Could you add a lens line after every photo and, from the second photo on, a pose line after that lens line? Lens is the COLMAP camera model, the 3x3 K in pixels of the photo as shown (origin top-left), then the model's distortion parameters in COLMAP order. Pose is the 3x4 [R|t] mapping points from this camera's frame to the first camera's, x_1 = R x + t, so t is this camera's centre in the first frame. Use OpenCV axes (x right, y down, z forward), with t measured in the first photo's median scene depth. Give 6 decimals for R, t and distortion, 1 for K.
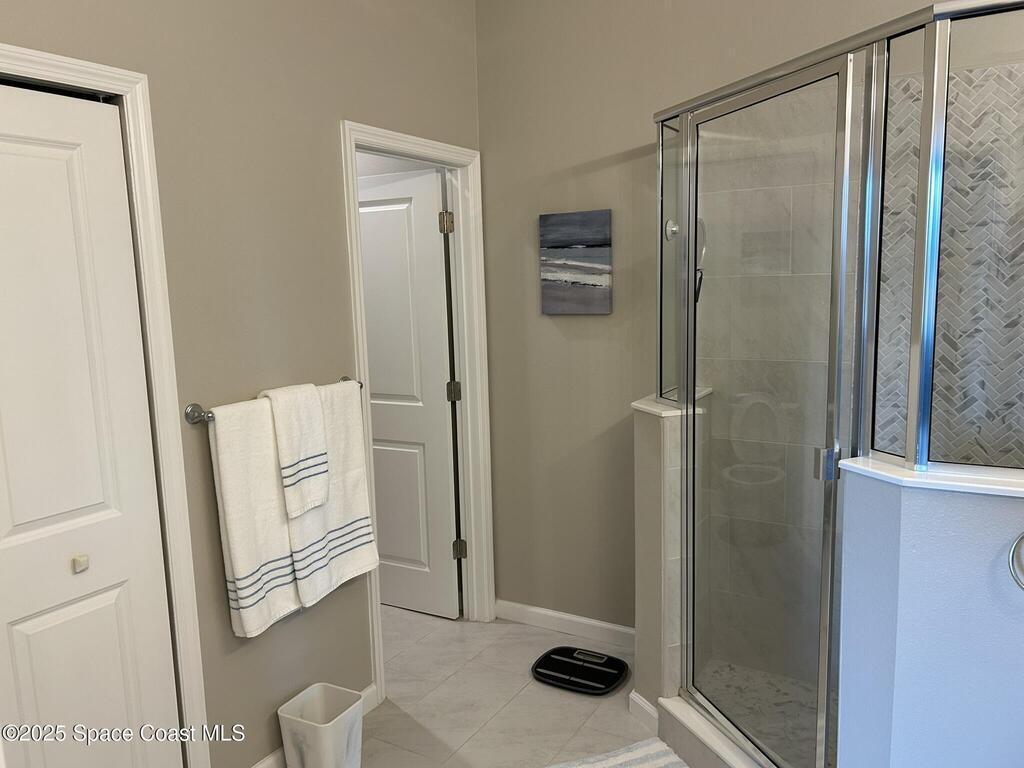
lens RADIAL K [[769.7, 0, 517.0], [0, 769.7, 386.9], [0, 0, 1]] dist [0.003876, -0.002409]
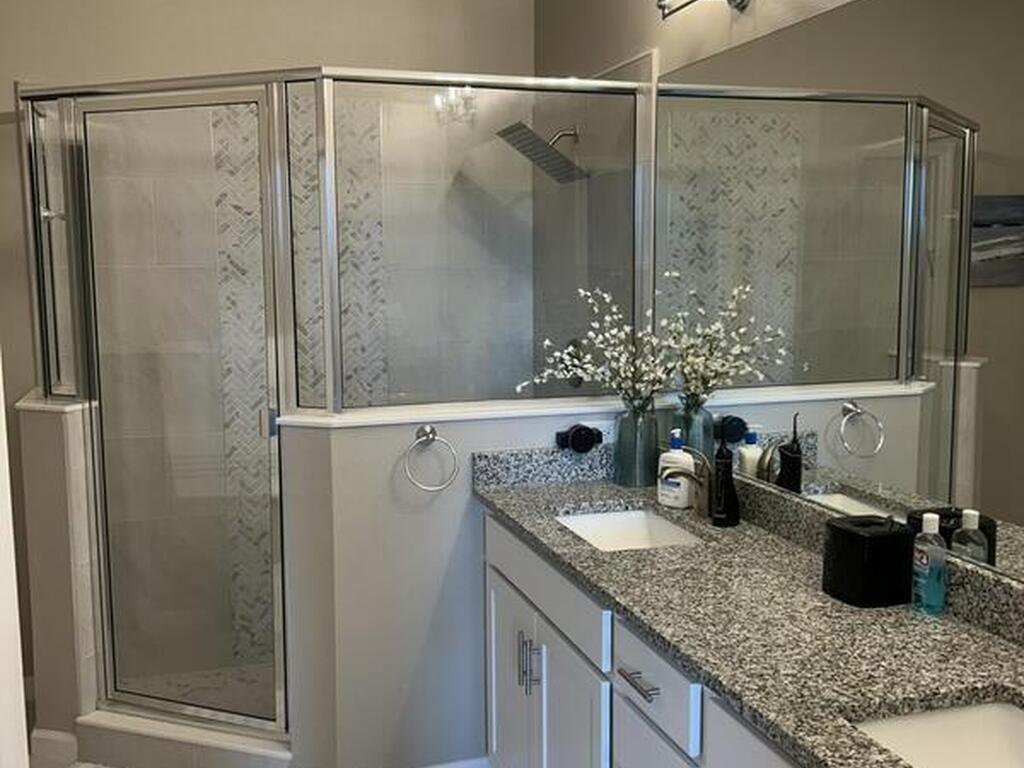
lens RADIAL K [[1074.3, 0, 512.0], [0, 1074.3, 384.0], [0, 0, 1]] dist [0.173200, -0.000331]
pose [[0.654225, -0.063932, 0.753593, -0.479625], [0.100399, 0.994943, -0.002753, 0.064728], [-0.749606, 0.077461, 0.657336, -0.313513]]
